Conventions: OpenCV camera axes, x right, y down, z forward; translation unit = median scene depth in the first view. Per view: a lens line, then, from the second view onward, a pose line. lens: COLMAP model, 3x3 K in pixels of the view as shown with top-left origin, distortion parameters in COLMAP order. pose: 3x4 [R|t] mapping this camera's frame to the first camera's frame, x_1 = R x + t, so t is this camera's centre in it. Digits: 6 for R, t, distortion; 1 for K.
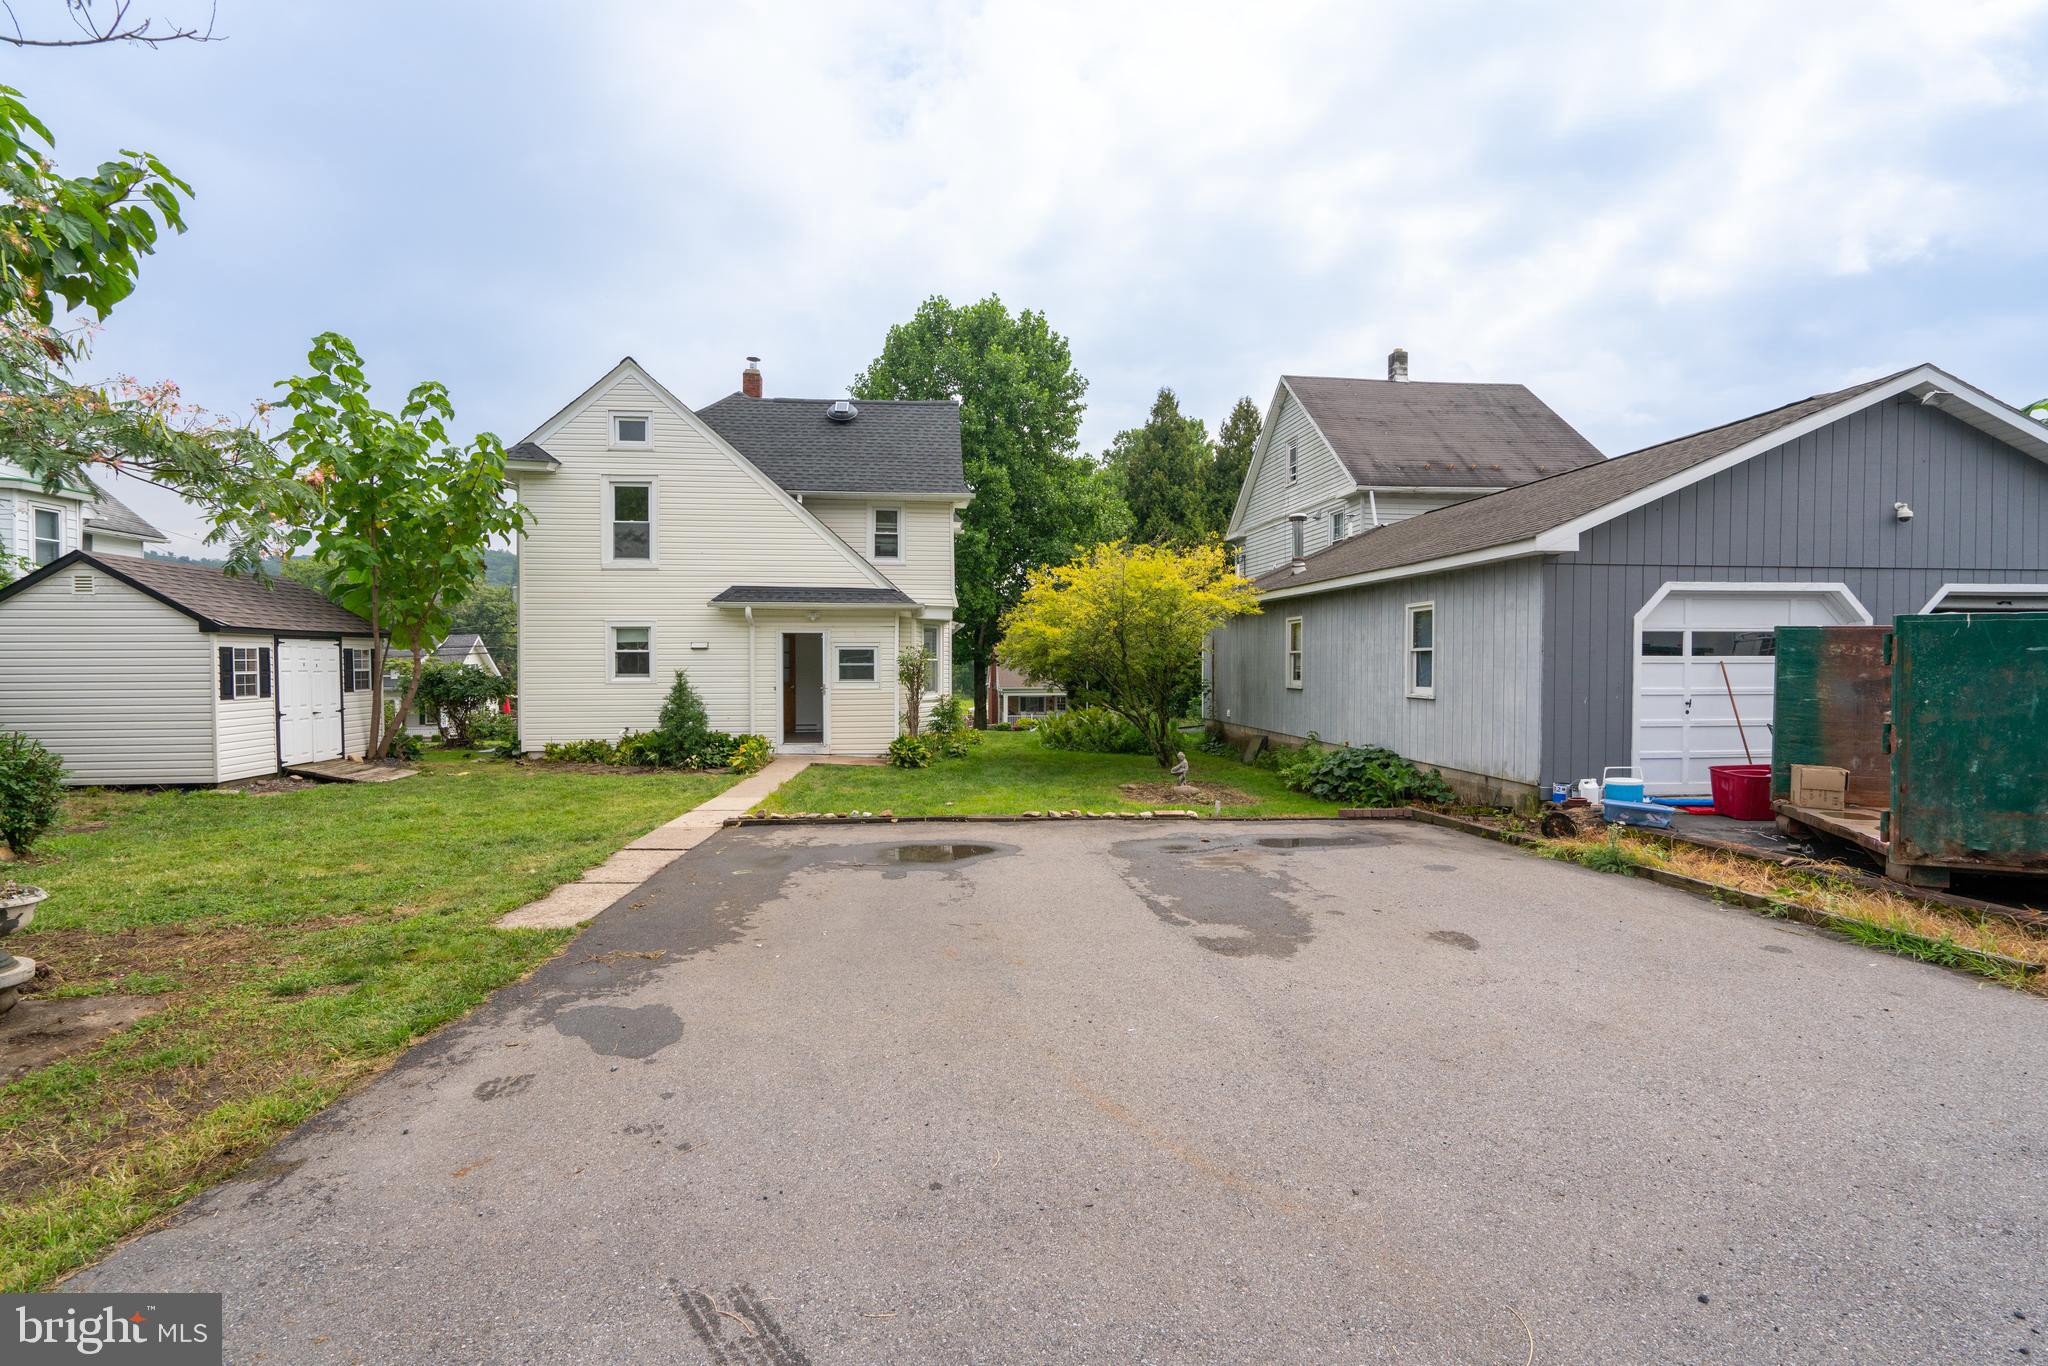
lens RADIAL K [[925.2, 0, 1029.9], [0, 925.2, 685.8], [0, 0, 1]] dist [-0.010955, 0.005912]
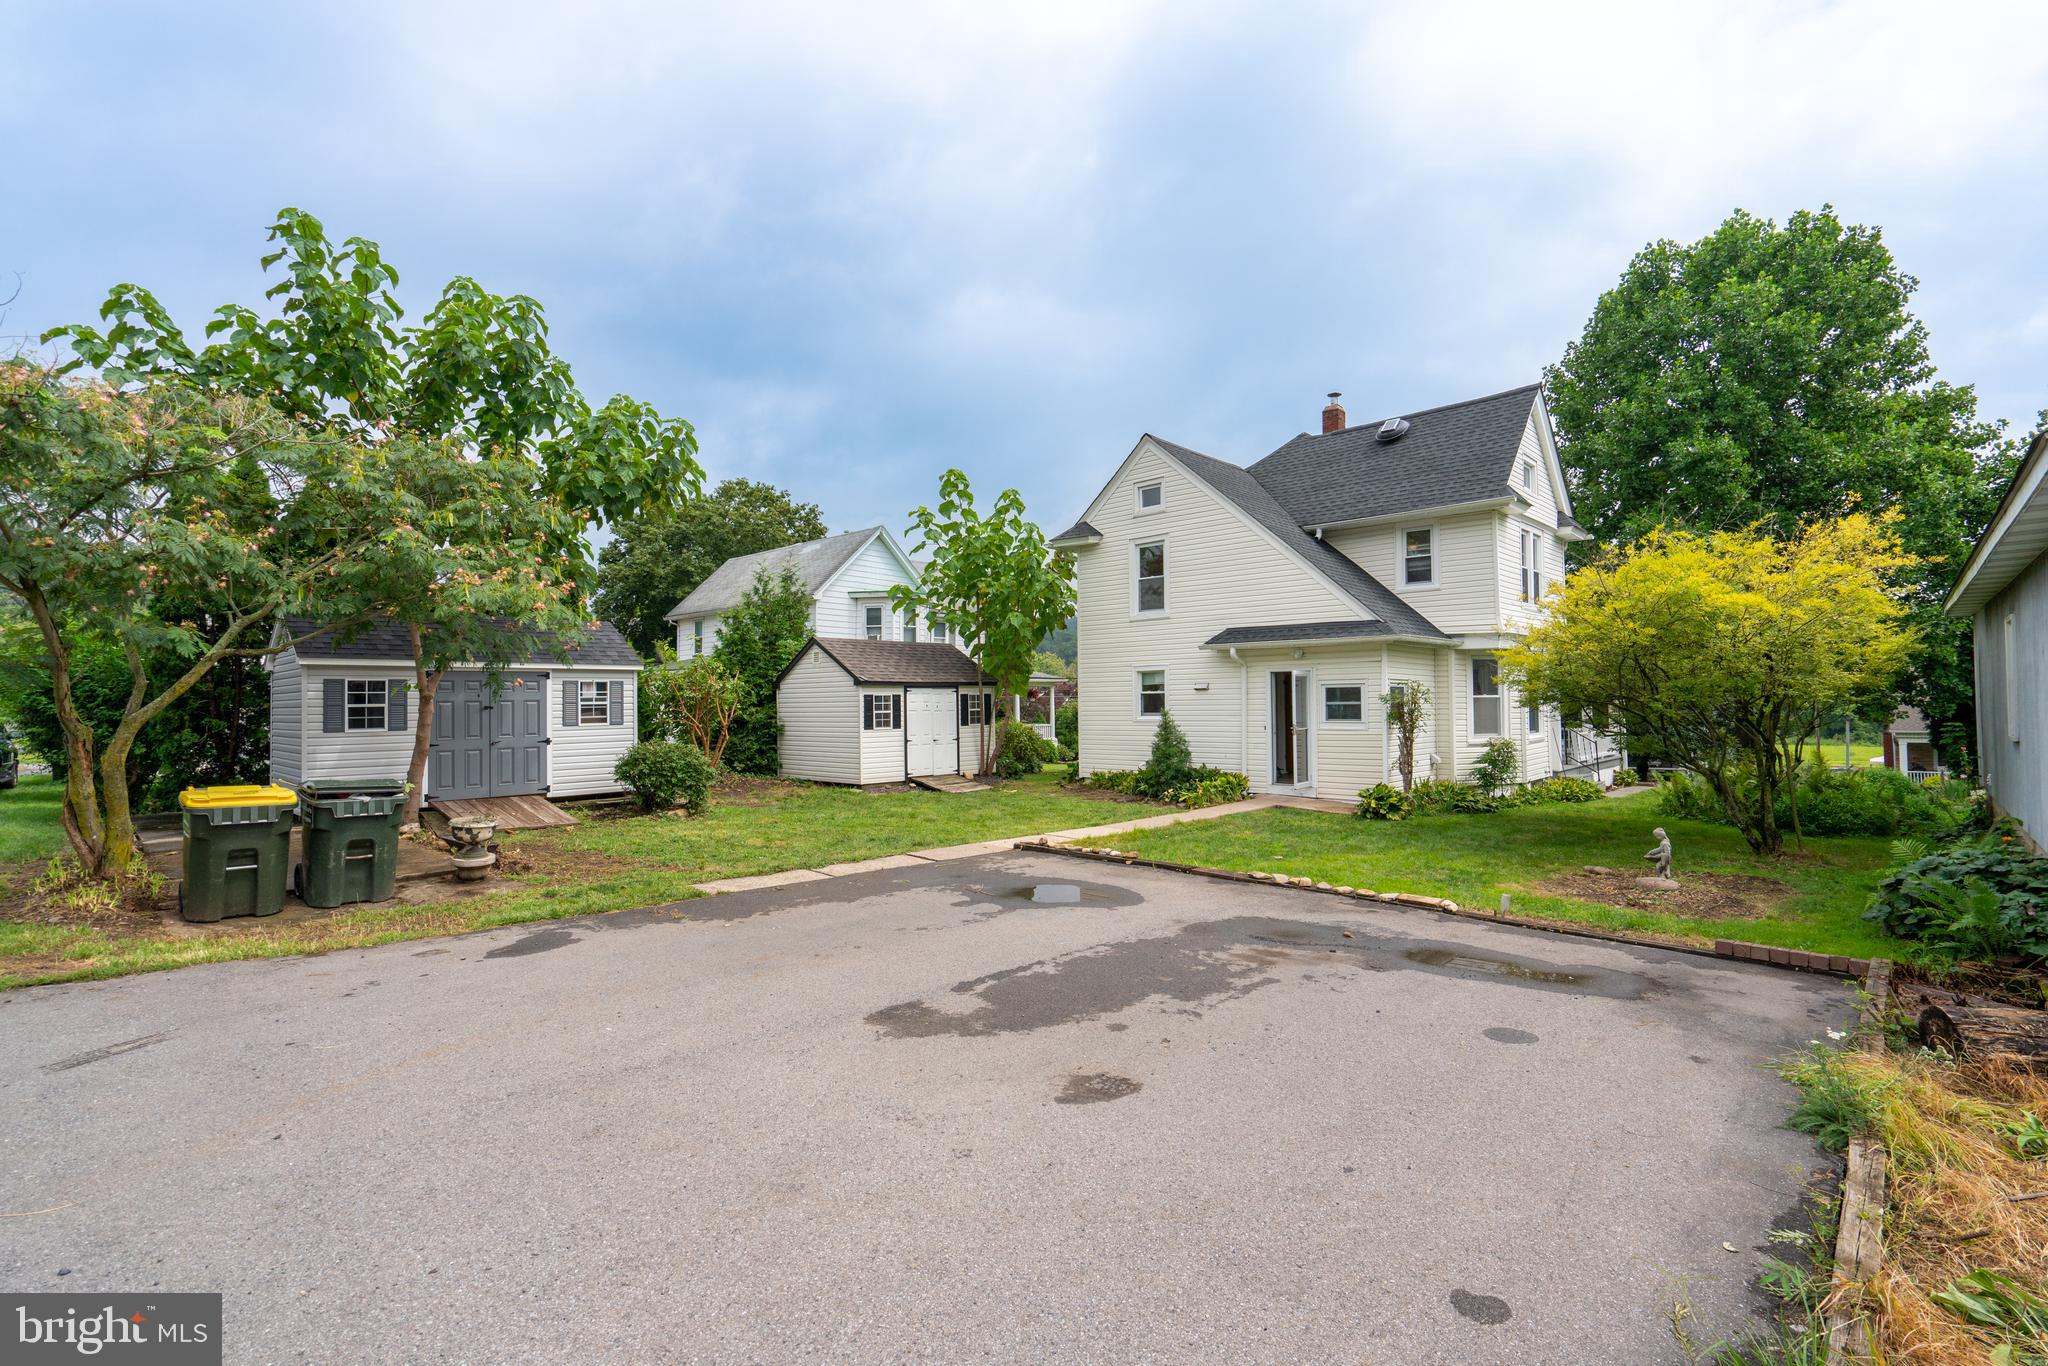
lens RADIAL K [[925.2, 0, 1013.0], [0, 925.2, 681.3], [0, 0, 1]] dist [-0.010955, 0.005912]
pose [[0.635954, -0.023613, -0.771366, 0.392434], [-0.011372, 0.999137, -0.039961, -0.005451], [0.771643, 0.034186, 0.635136, 0.191859]]
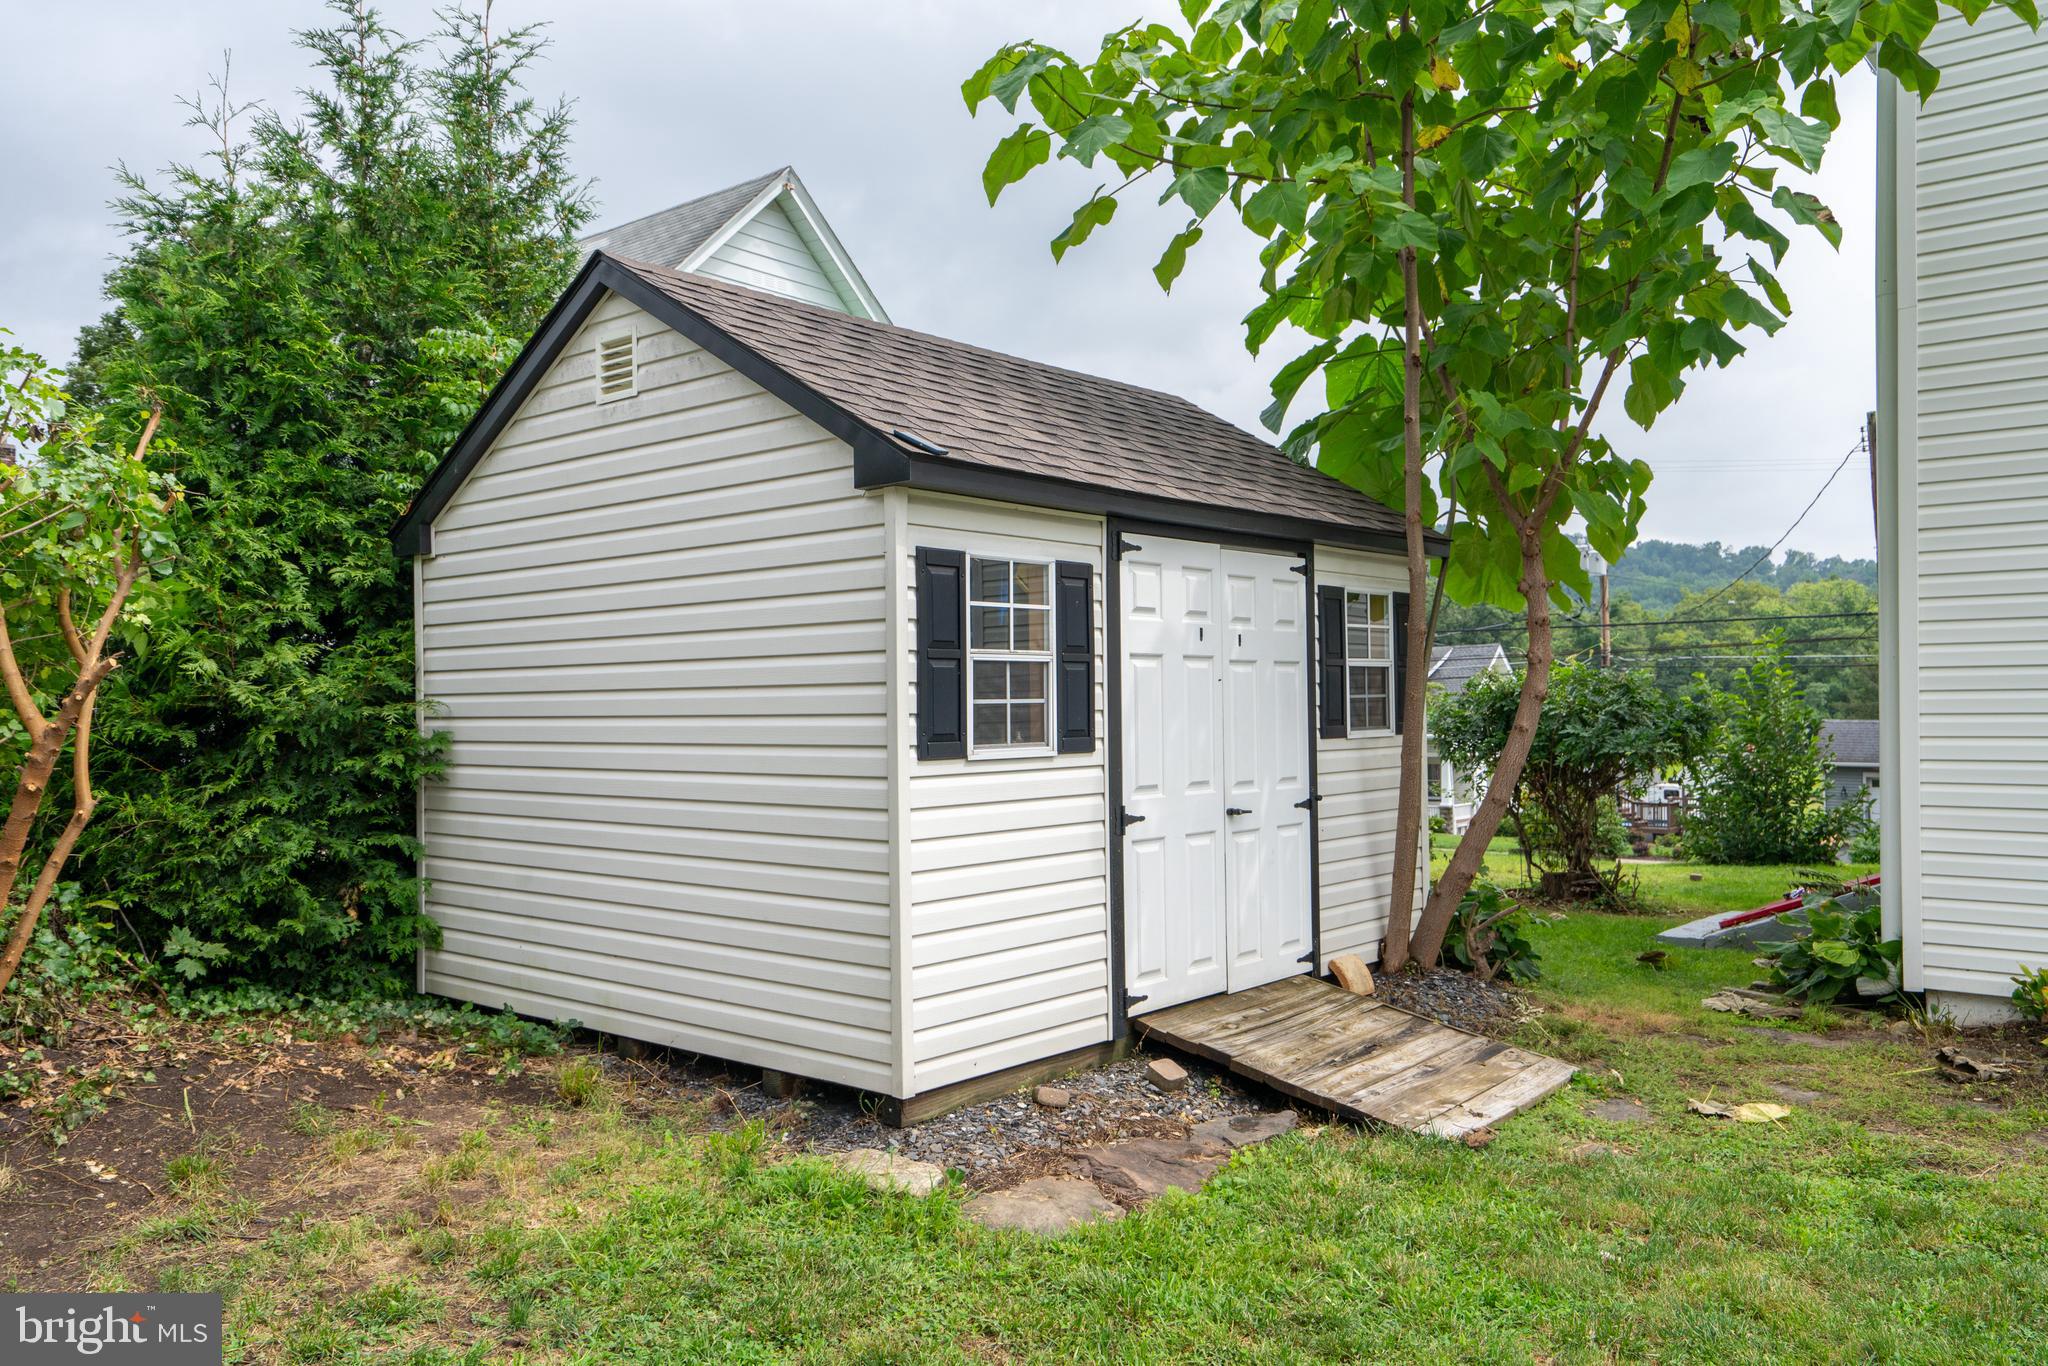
lens RADIAL K [[1552.8, 0, 1014.6], [0, 1552.8, 687.3], [0, 0, 1]] dist [0.008137, 0.001147]
pose [[0.679749, -0.012016, -0.733347, -0.481654], [-0.011810, 0.999557, -0.027326, 0.005895], [0.733350, 0.027236, 0.679306, 0.638279]]
